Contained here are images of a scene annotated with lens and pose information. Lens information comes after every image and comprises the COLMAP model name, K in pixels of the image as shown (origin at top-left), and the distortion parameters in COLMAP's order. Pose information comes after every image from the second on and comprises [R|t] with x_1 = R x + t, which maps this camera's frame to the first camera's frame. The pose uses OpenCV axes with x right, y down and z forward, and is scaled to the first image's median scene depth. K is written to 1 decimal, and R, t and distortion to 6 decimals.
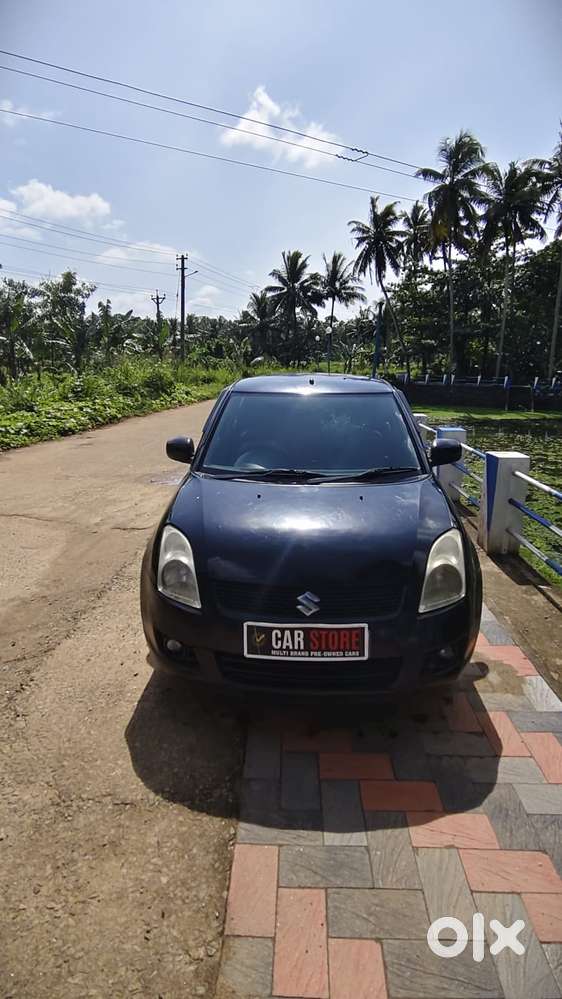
lens RADIAL K [[531.8, 0, 281.0], [0, 531.8, 499.5], [0, 0, 1]] dist [-0.030346, 0.009388]
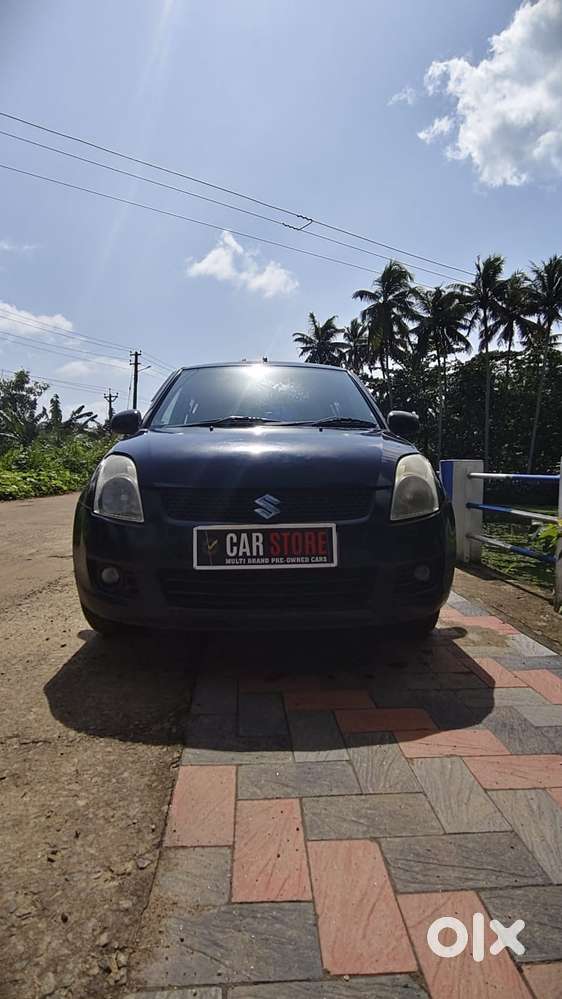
lens RADIAL K [[531.8, 0, 281.0], [0, 531.8, 499.5], [0, 0, 1]] dist [-0.030346, 0.009388]
pose [[0.995677, -0.004075, 0.092791, -0.008336], [0.021758, 0.981471, -0.190370, 0.356629], [-0.090296, 0.191566, 0.977317, 0.135150]]
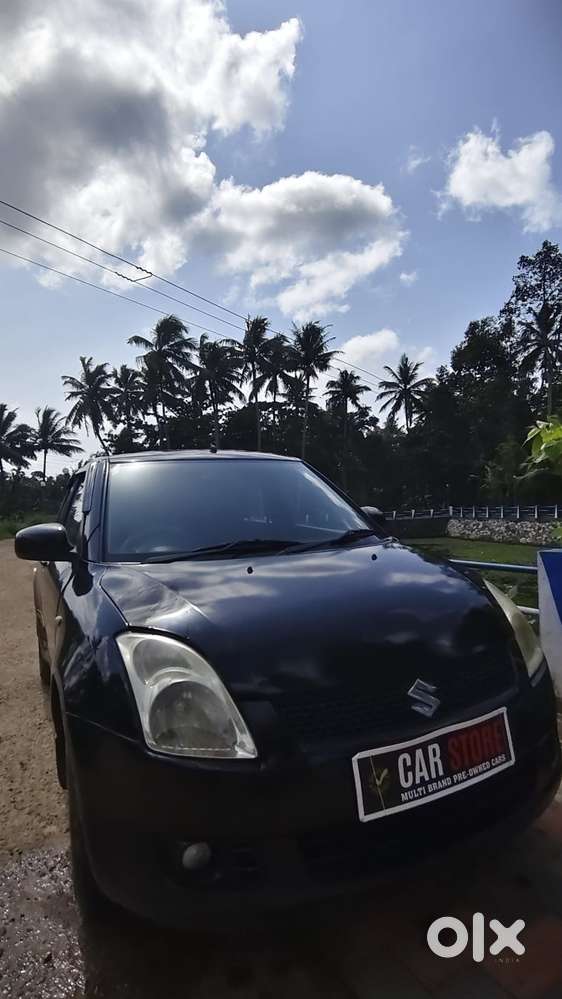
lens RADIAL K [[531.8, 0, 281.0], [0, 531.8, 499.5], [0, 0, 1]] dist [-0.030346, 0.009388]
pose [[0.868705, -0.035004, 0.494091, -0.411087], [0.168575, 0.958848, -0.228458, 0.083029], [-0.465762, 0.281754, 0.838857, 0.482489]]
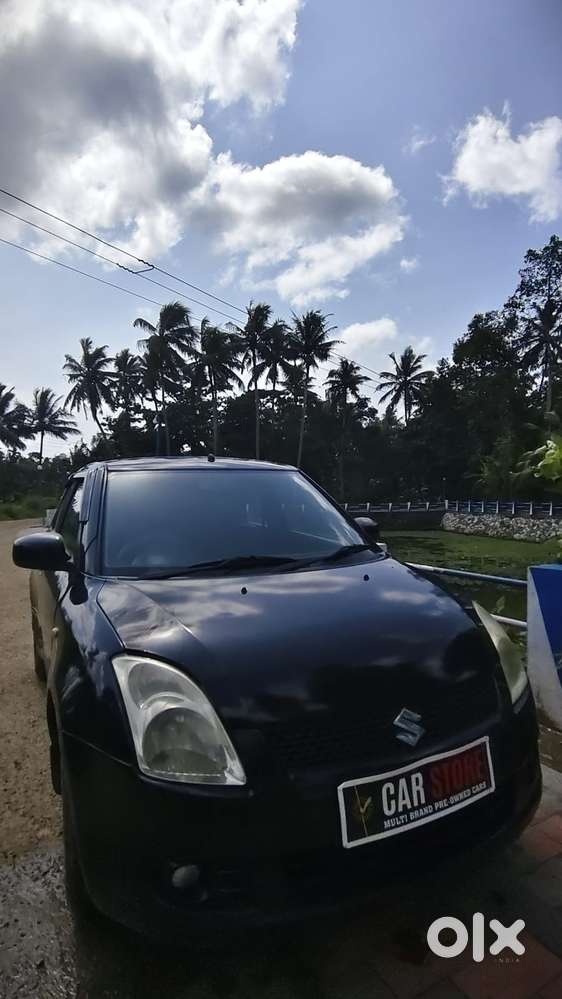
lens RADIAL K [[530.2, 0, 281.7], [0, 530.2, 503.2], [0, 0, 1]] dist [-0.018098, 0.001210]
pose [[0.865787, -0.026985, 0.499684, -0.413963], [0.144658, 0.969409, -0.198292, 0.032301], [-0.479047, 0.243962, 0.843206, 0.456768]]
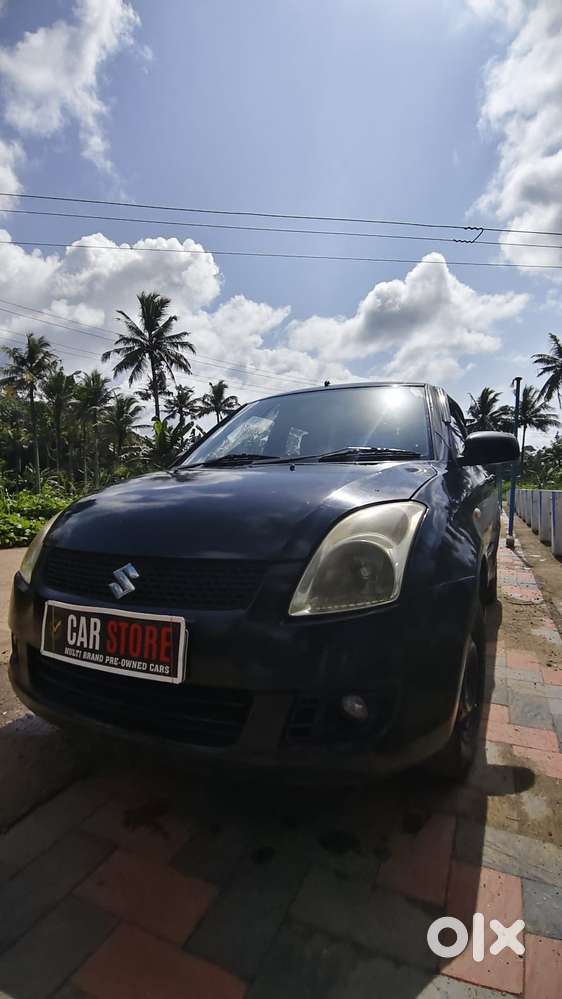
lens RADIAL K [[461.0, 0, 279.4], [0, 461.0, 501.4], [0, 0, 1]] dist [-0.020742, 0.000391]
pose [[0.918297, -0.003438, -0.395877, 0.454349], [-0.085747, 0.974498, -0.207366, 0.203440], [0.386495, 0.224368, 0.894584, 0.553301]]
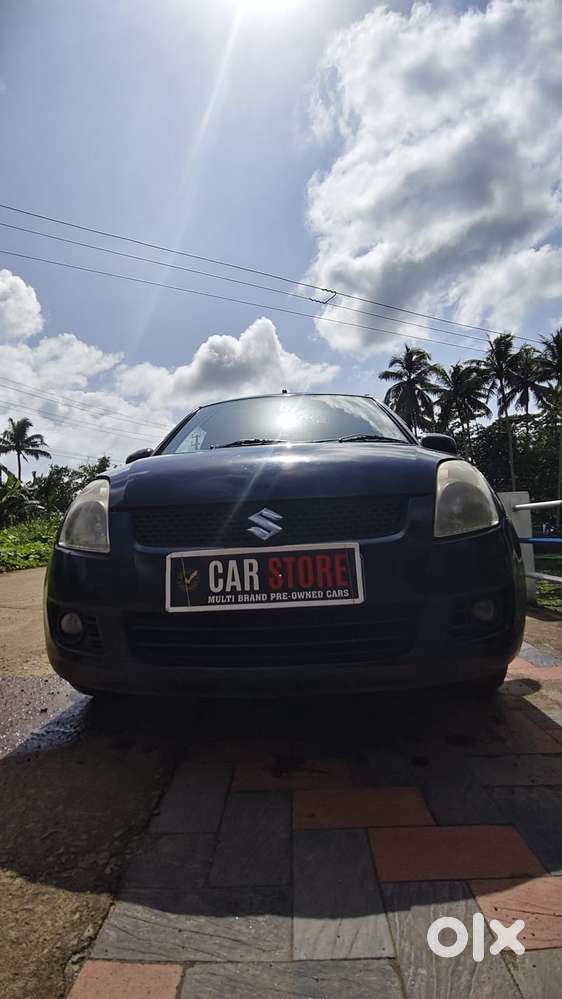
lens RADIAL K [[461.0, 0, 279.4], [0, 461.0, 501.4], [0, 0, 1]] dist [-0.020742, 0.000391]
pose [[0.999013, -0.043444, -0.009289, 0.075693], [0.038371, 0.949166, -0.312429, 0.352003], [0.022390, 0.311764, 0.949896, 0.452431]]
